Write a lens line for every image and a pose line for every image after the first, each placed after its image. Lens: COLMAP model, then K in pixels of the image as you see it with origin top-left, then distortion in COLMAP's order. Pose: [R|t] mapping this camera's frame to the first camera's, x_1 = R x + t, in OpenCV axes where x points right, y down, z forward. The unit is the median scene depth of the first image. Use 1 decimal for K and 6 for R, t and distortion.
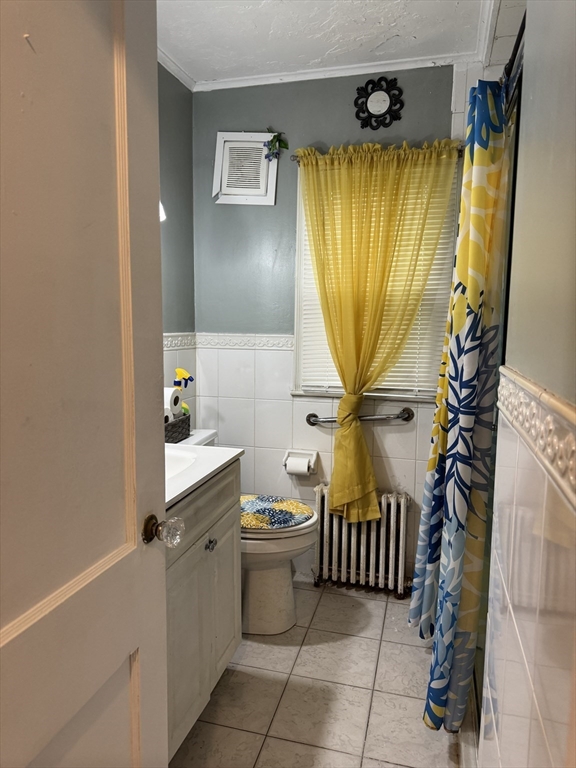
lens RADIAL K [[536.8, 0, 288.8], [0, 536.8, 381.1], [0, 0, 1]] dist [0.099569, -0.172022]
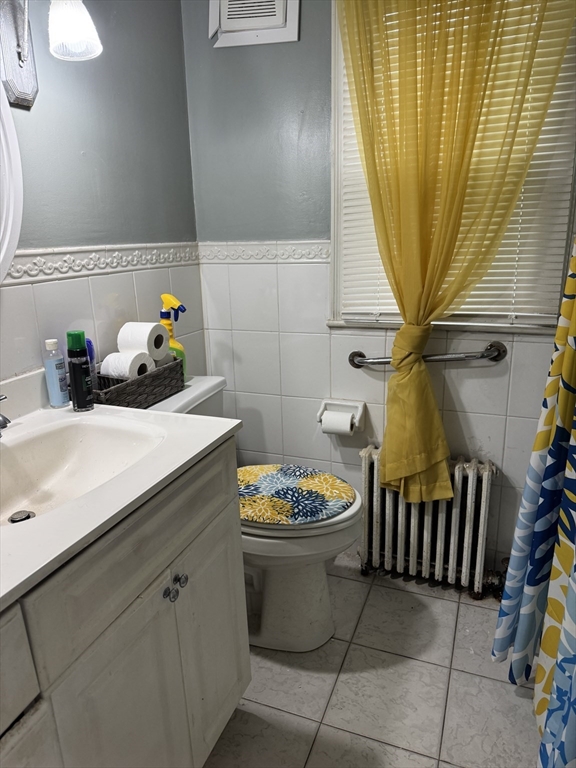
lens RADIAL K [[536.8, 0, 288.8], [0, 536.8, 381.1], [0, 0, 1]] dist [0.099569, -0.172022]
pose [[0.993032, -0.007802, -0.117589, 0.039703], [0.026046, 0.987661, 0.154423, -0.015273], [0.114933, -0.156410, 0.980982, 0.293674]]
